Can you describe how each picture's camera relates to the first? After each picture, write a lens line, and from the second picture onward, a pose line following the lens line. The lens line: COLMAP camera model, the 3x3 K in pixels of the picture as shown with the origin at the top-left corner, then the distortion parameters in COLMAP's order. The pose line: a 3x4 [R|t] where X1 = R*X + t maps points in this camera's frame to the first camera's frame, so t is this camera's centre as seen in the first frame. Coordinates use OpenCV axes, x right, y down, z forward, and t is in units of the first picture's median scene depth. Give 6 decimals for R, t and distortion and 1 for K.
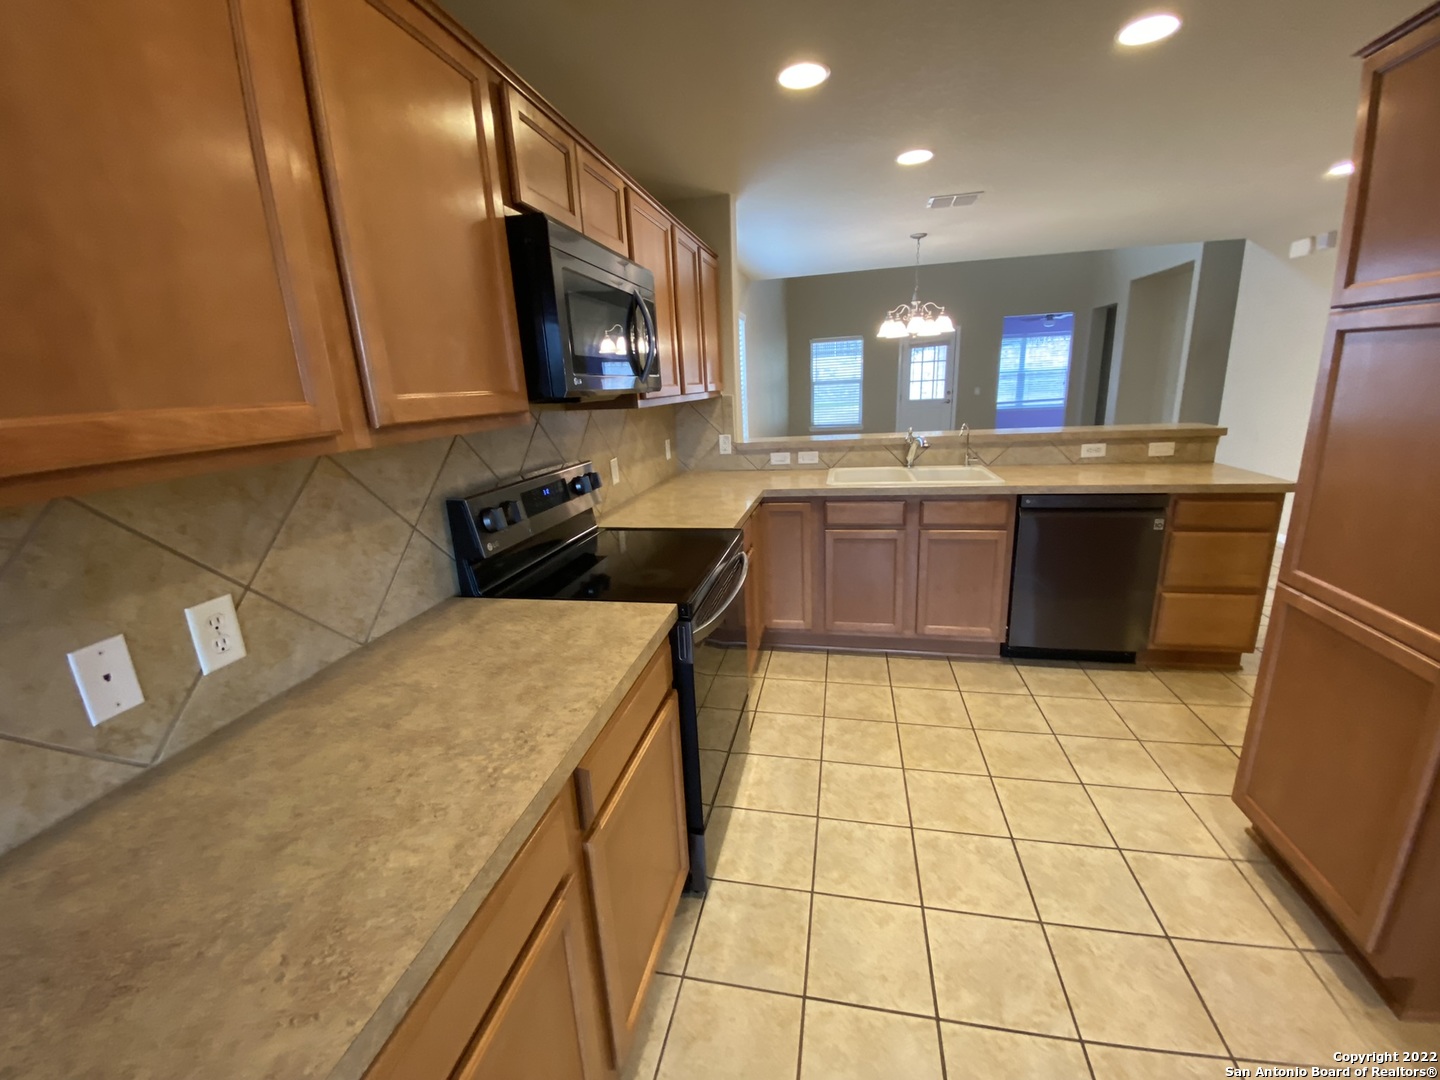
lens RADIAL K [[585.5, 0, 713.7], [0, 585.5, 543.2], [0, 0, 1]] dist [0.010796, -0.014047]
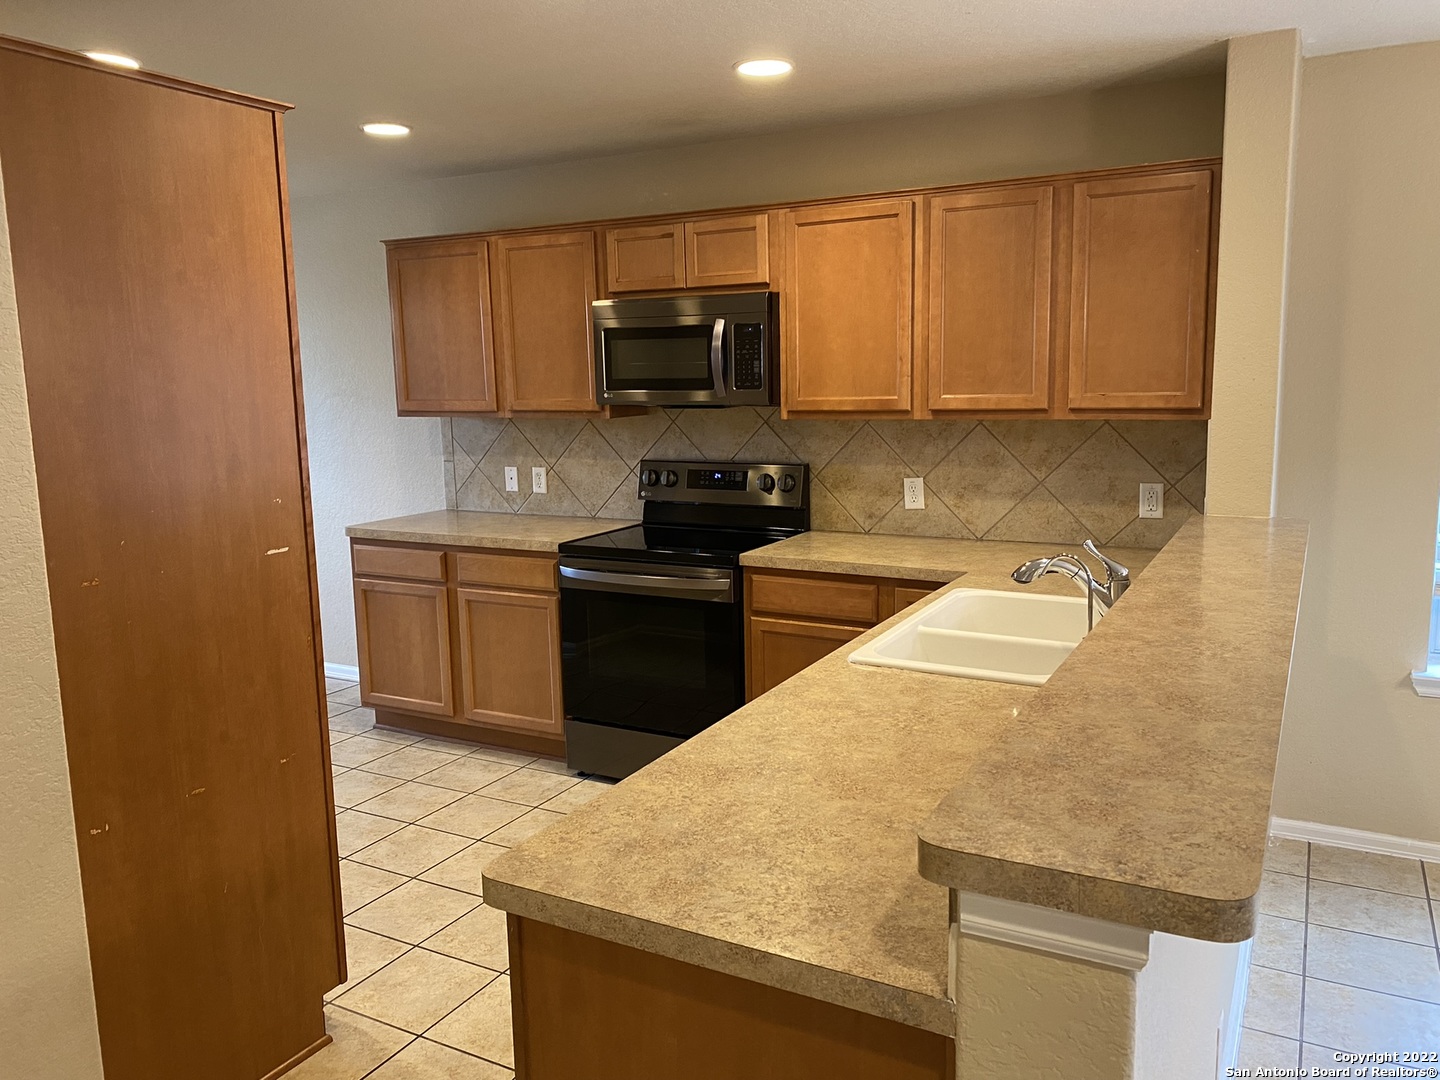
lens RADIAL K [[1108.5, 0, 732.0], [0, 1108.5, 545.2], [0, 0, 1]] dist [0.070534, -0.096096]
pose [[-0.281344, 0.203519, -0.937777, 1.603948], [-0.220812, 0.937297, 0.269661, -0.486686], [0.933856, 0.282939, -0.218764, 1.300416]]
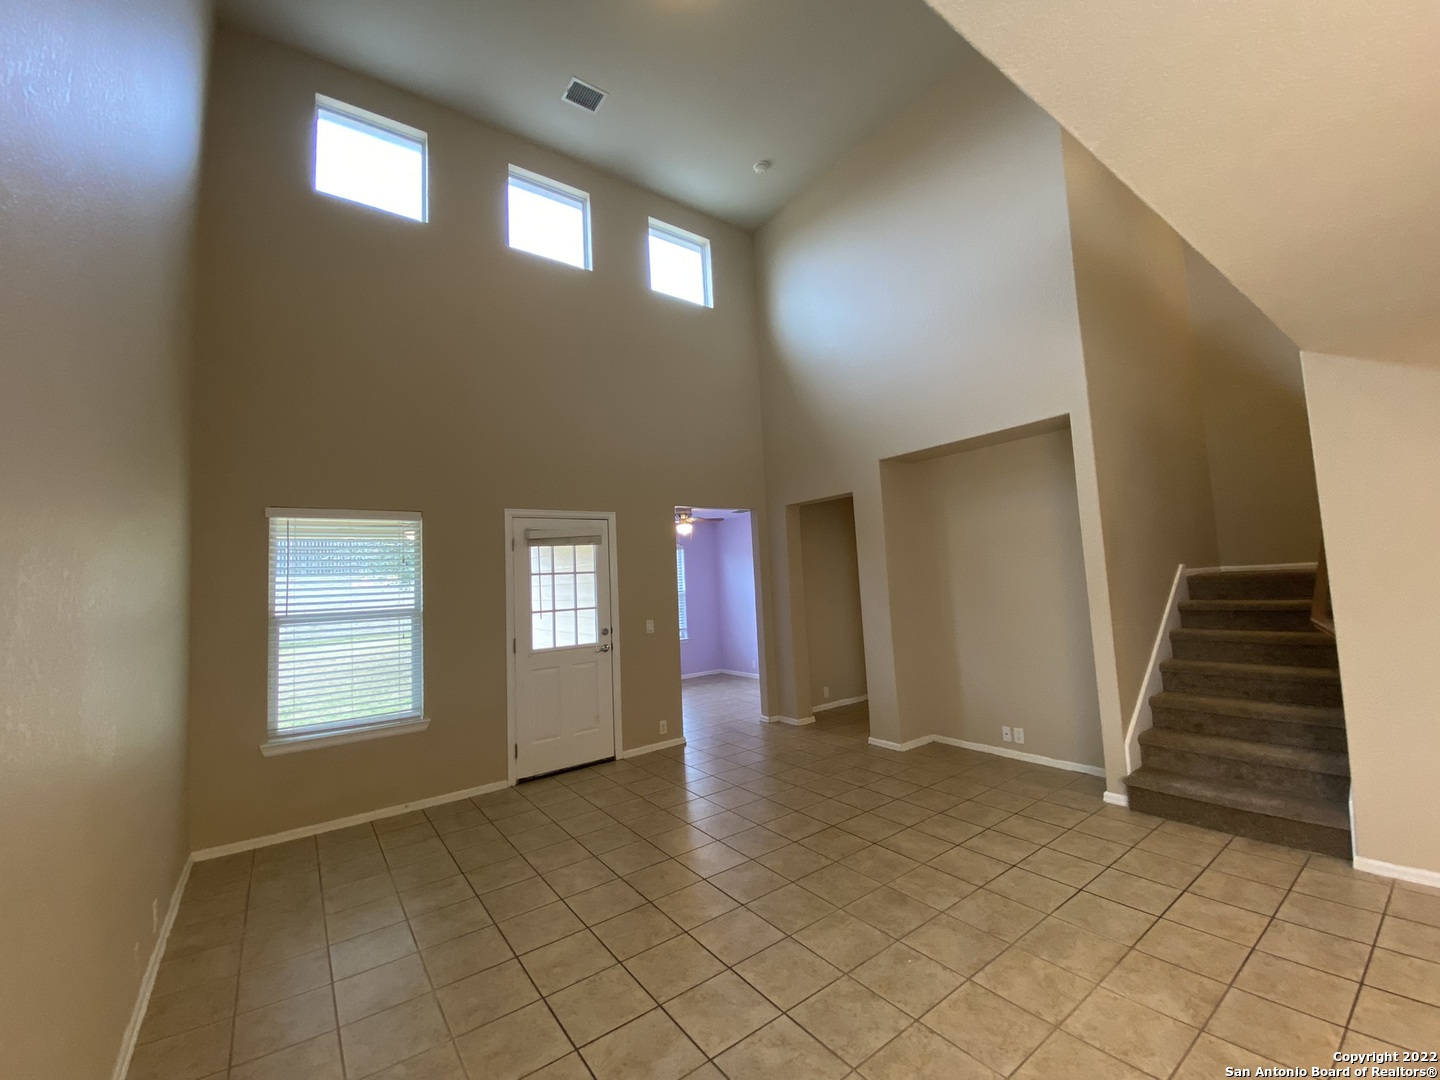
lens RADIAL K [[585.5, 0, 729.0], [0, 585.5, 521.0], [0, 0, 1]] dist [0.010796, -0.014047]
pose [[0.659588, 0.093266, 0.745818, 0.338814], [0.217759, 0.926003, -0.308381, -0.692363], [-0.719392, 0.365813, 0.590471, 2.450110]]
